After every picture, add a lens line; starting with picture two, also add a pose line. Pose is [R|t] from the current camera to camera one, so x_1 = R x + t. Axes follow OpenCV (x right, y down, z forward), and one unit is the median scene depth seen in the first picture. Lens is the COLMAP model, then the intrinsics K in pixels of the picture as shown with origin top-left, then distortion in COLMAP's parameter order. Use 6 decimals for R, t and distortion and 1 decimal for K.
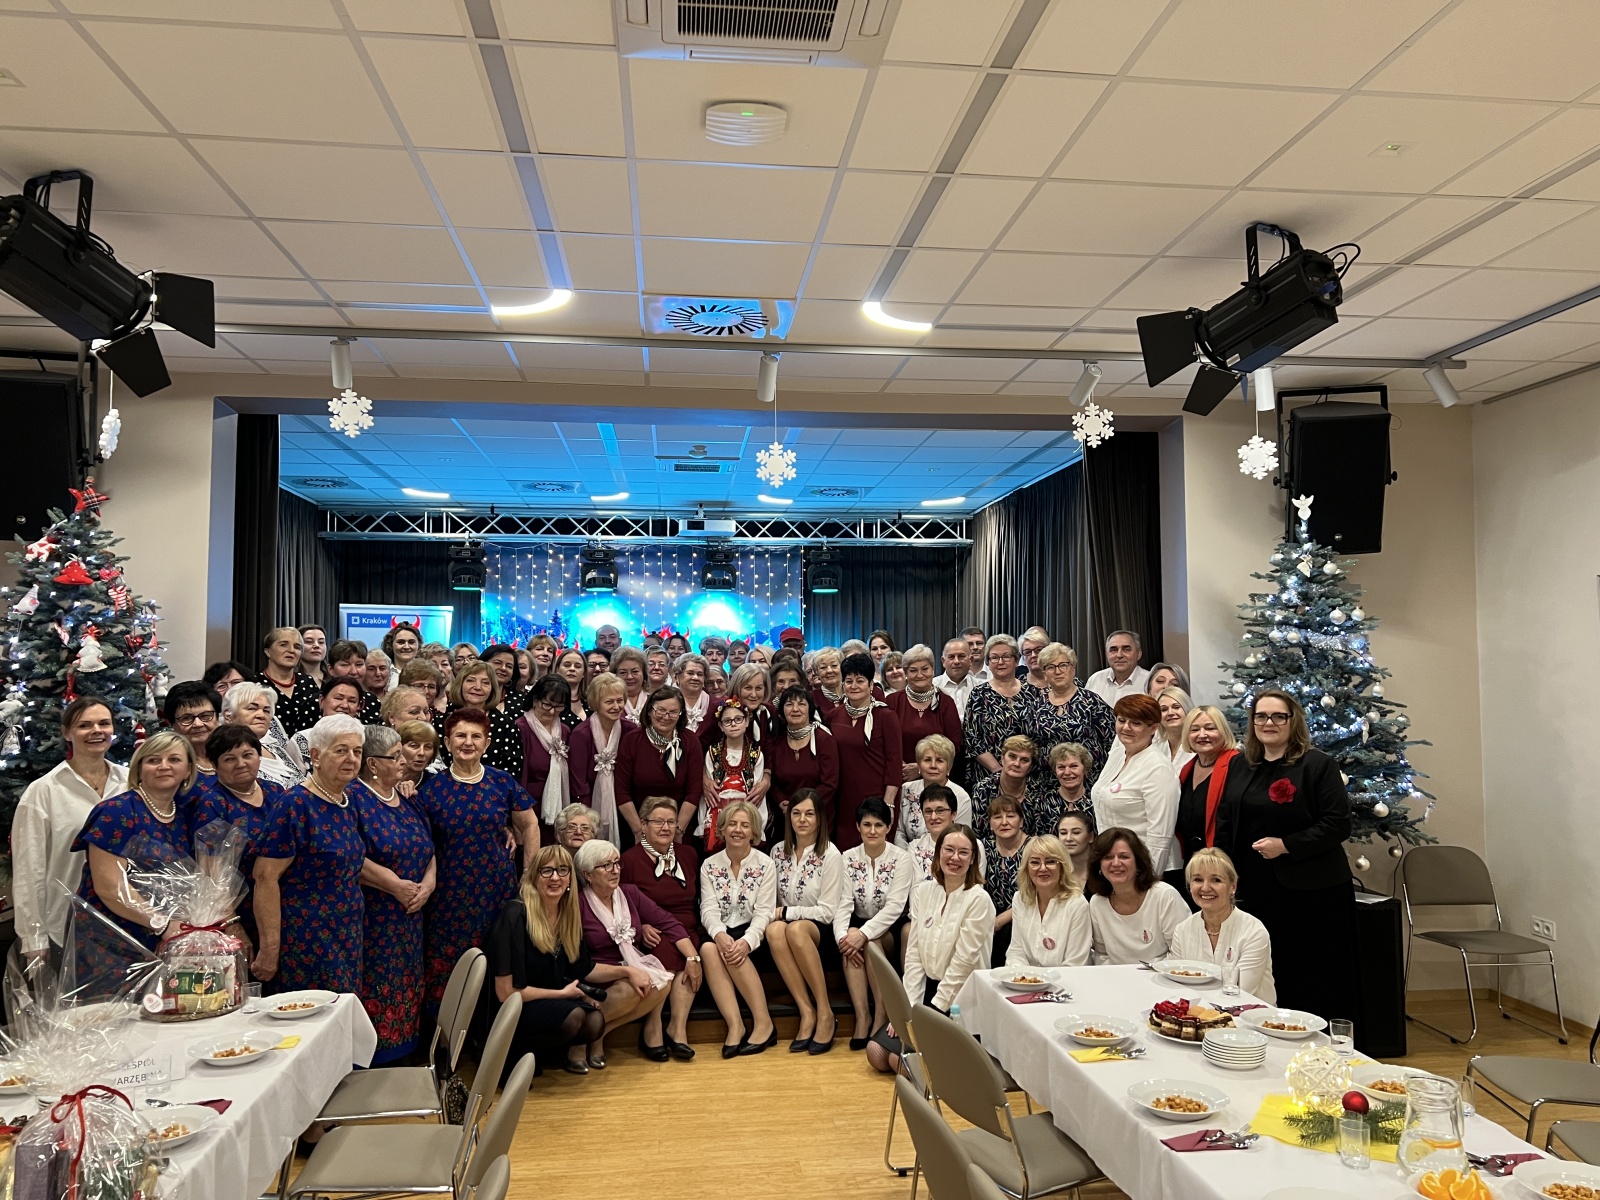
lens RADIAL K [[1201.7, 0, 814.3], [0, 1201.7, 613.6], [0, 0, 1]] dist [0.081150, -0.077780]
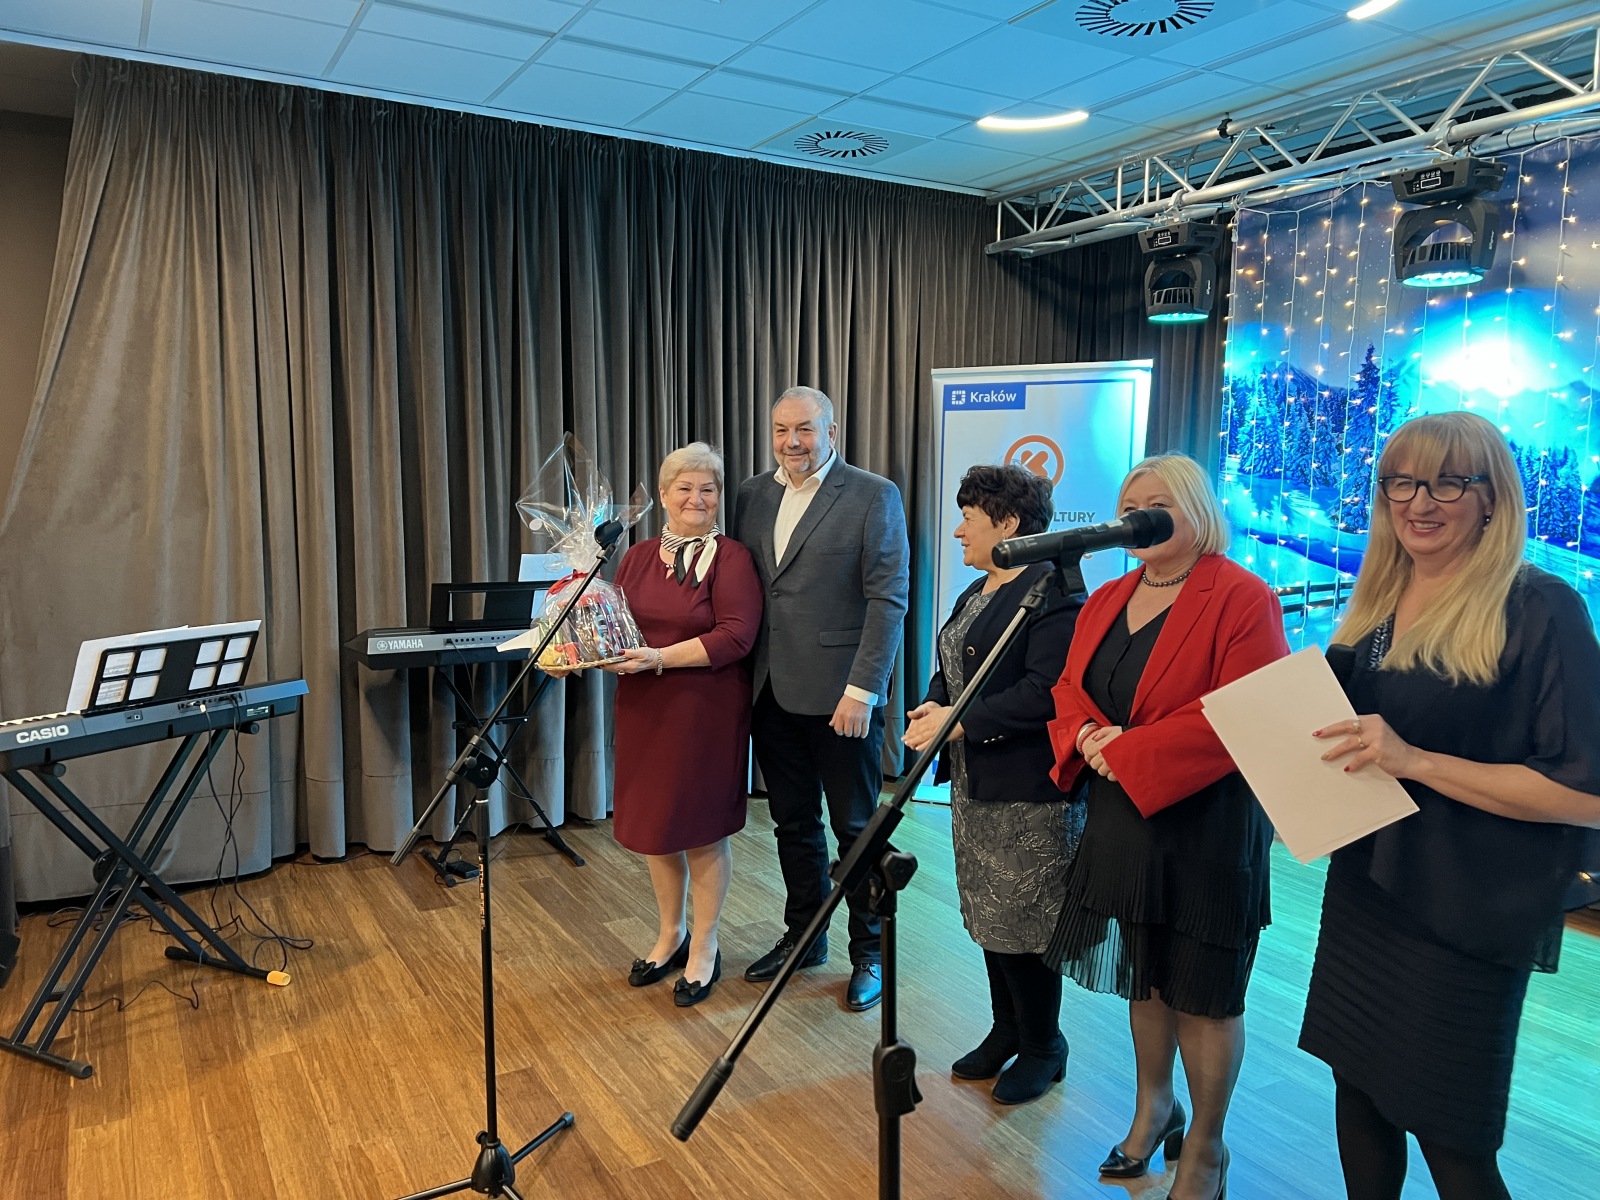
lens RADIAL K [[1208.0, 0, 801.6], [0, 1208.0, 612.9], [0, 0, 1]] dist [0.051743, -0.048097]
pose [[0.384622, 0.112821, -0.916153, 0.209703], [0.033786, 0.990117, 0.136113, 0.048445], [0.922456, -0.083305, 0.377009, 1.382170]]
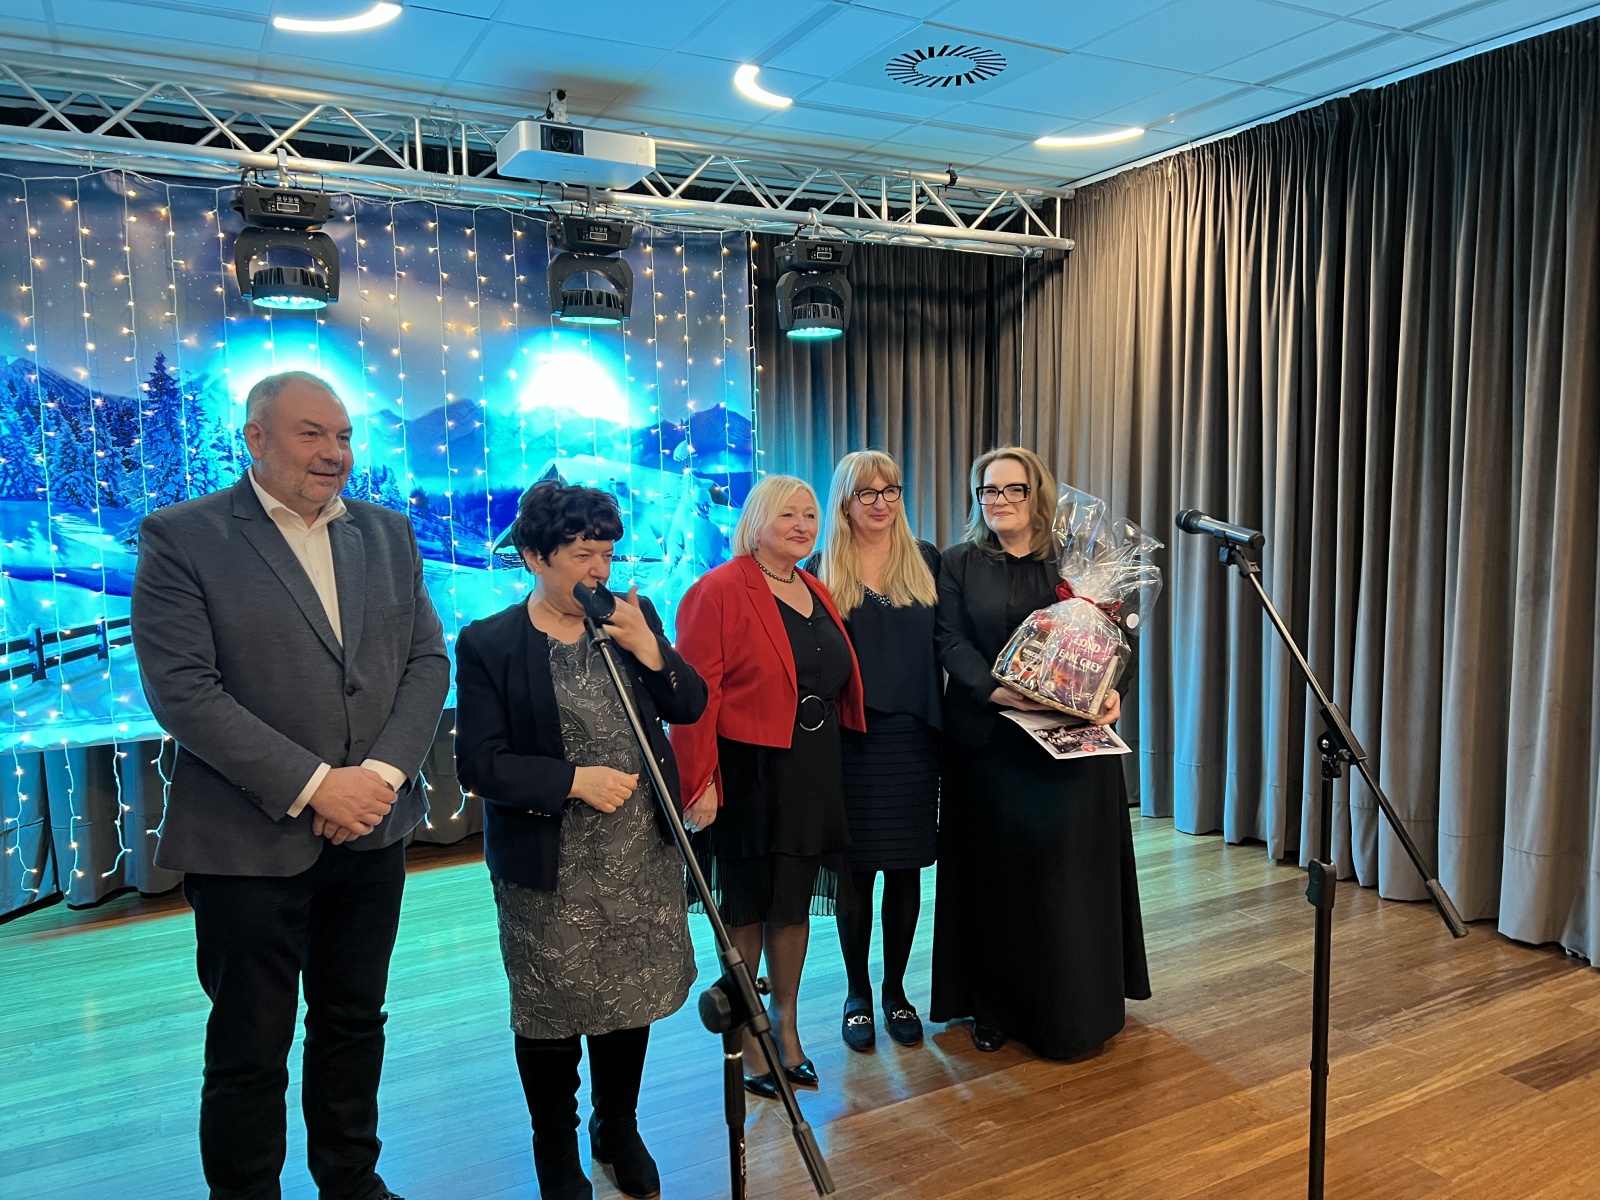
lens RADIAL K [[1201.4, 0, 811.2], [0, 1201.4, 595.2], [0, 0, 1]] dist [0.060537, -0.065632]
pose [[0.930002, -0.045207, 0.364764, -0.349518], [-0.005377, 0.990628, 0.136484, 0.037744], [-0.367515, -0.128892, 0.921043, 1.186094]]
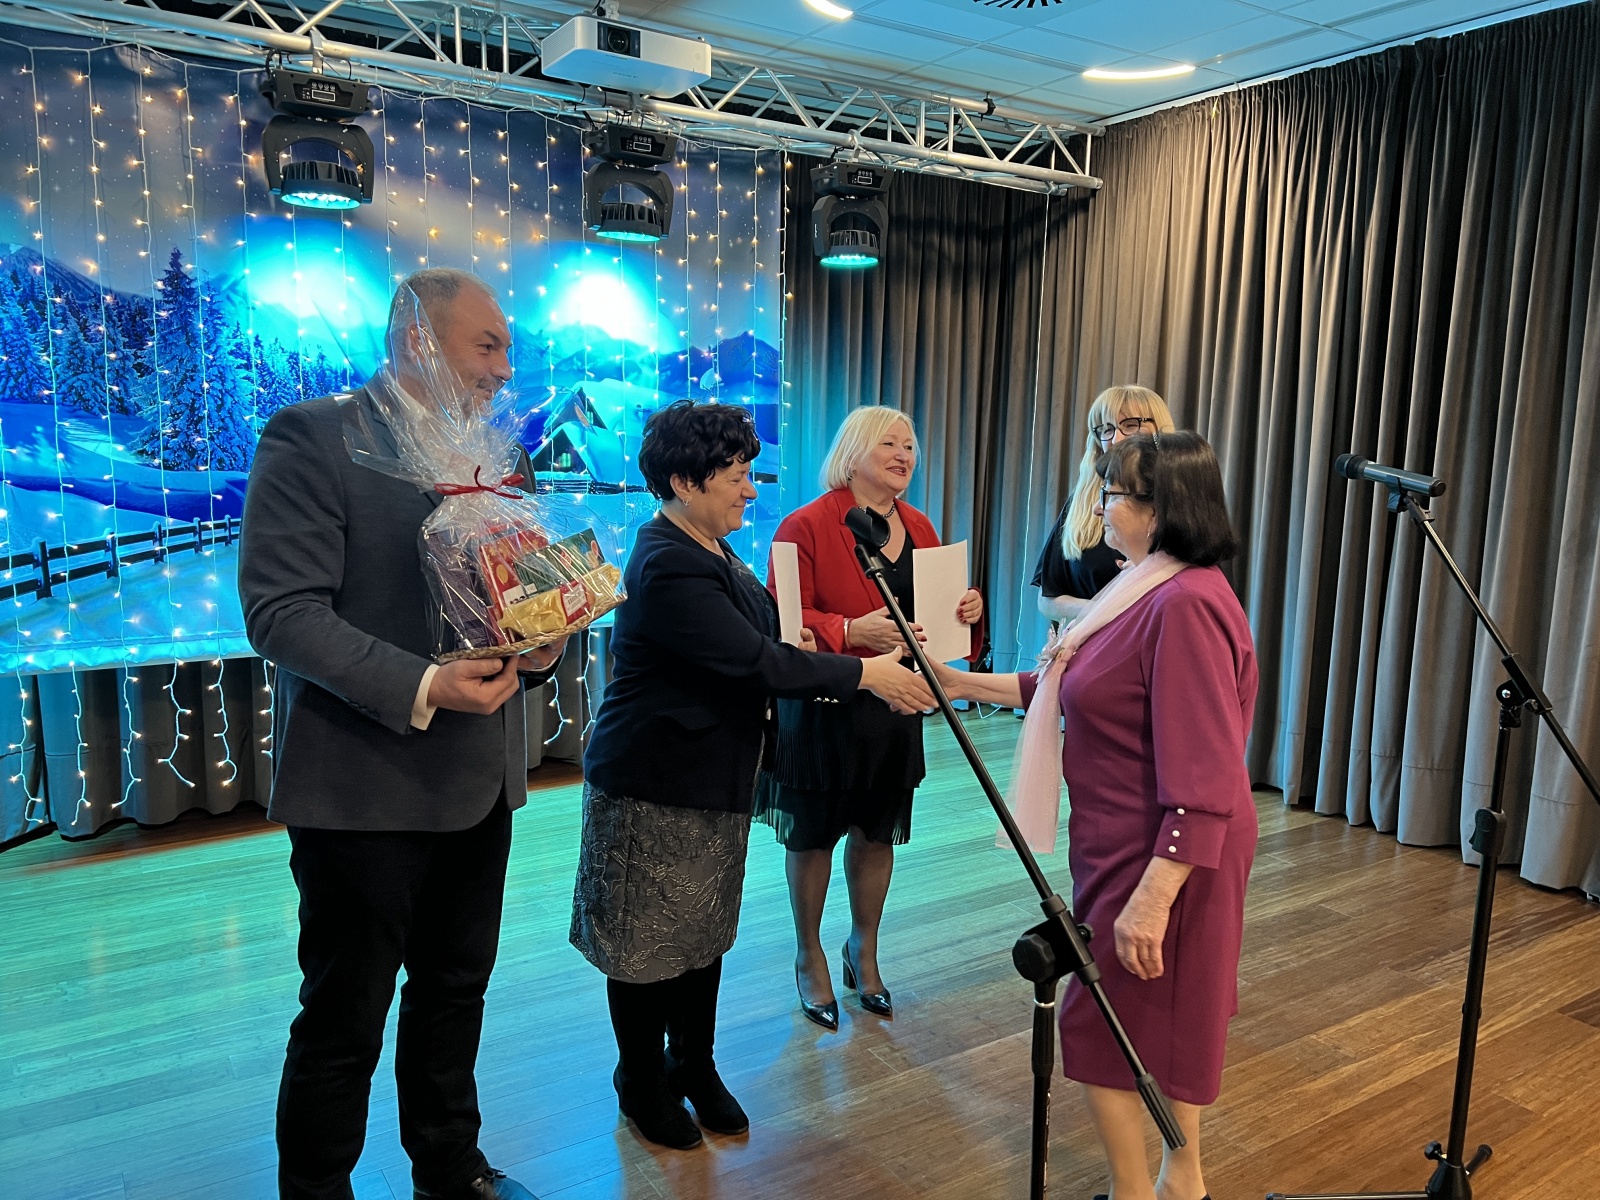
lens RADIAL K [[1202.7, 0, 810.4], [0, 1202.7, 599.3], [0, 0, 1]] dist [0.055659, -0.060325]
pose [[0.900622, -0.040694, 0.432694, -0.429632], [-0.045028, 0.981511, 0.186032, 0.045615], [-0.432264, -0.187028, 0.882138, 1.239535]]
